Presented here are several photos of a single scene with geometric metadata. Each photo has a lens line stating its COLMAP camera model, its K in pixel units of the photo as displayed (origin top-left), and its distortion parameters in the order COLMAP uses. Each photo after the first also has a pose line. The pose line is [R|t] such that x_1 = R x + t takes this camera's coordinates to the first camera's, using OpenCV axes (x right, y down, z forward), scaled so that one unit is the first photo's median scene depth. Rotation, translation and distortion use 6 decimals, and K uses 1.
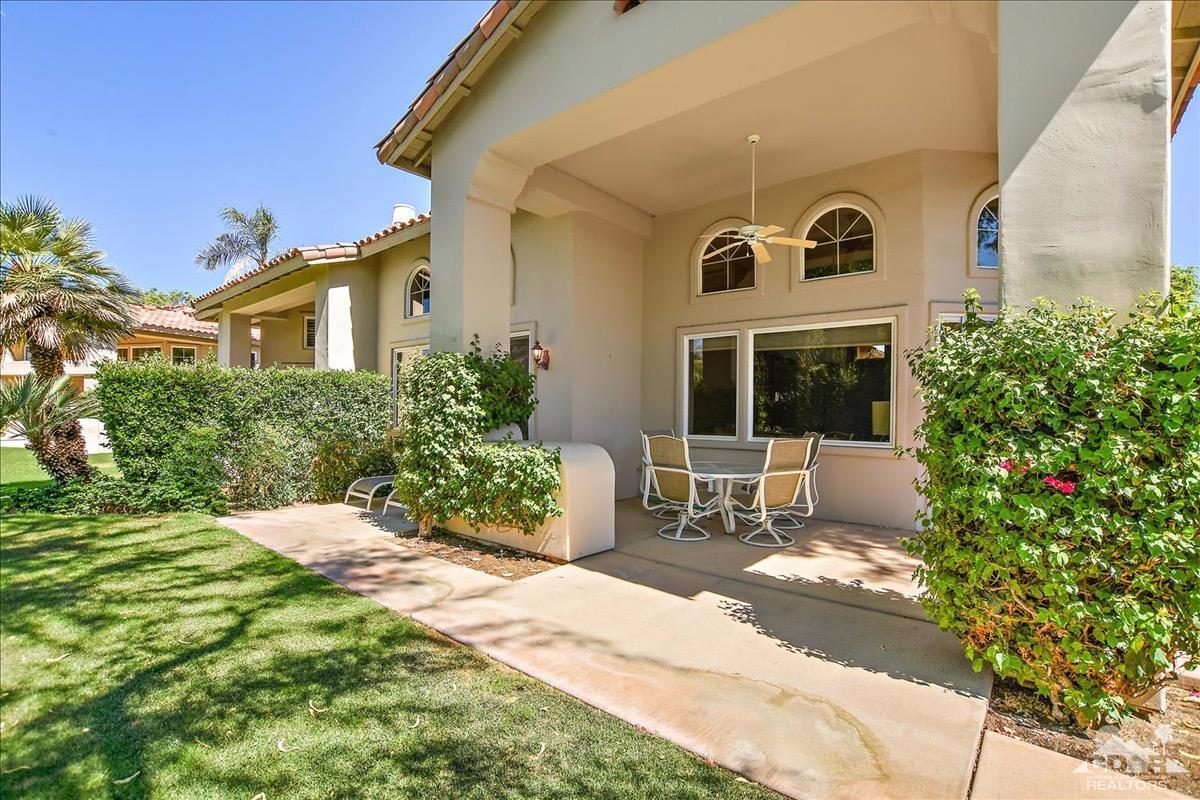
lens RADIAL K [[535.8, 0, 600.0], [0, 535.8, 400.0], [0, 0, 1]] dist [-0.002061, -0.000141]
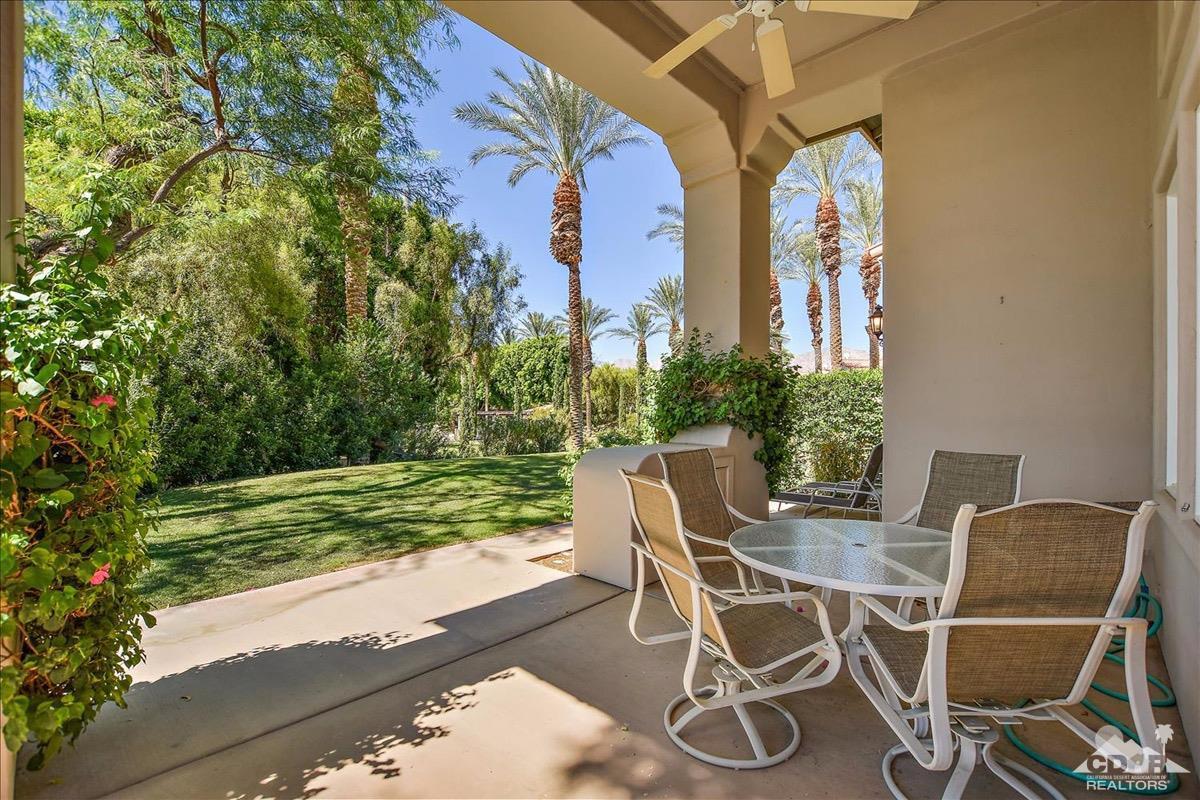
lens RADIAL K [[519.4, 0, 551.4], [0, 519.4, 408.2], [0, 0, 1]] dist [-0.000351, 0.000112]
pose [[-0.111279, -0.023859, -0.993503, 0.950394], [0.021316, 0.999424, -0.026389, 0.055797], [0.993561, -0.024114, -0.110707, 1.255244]]
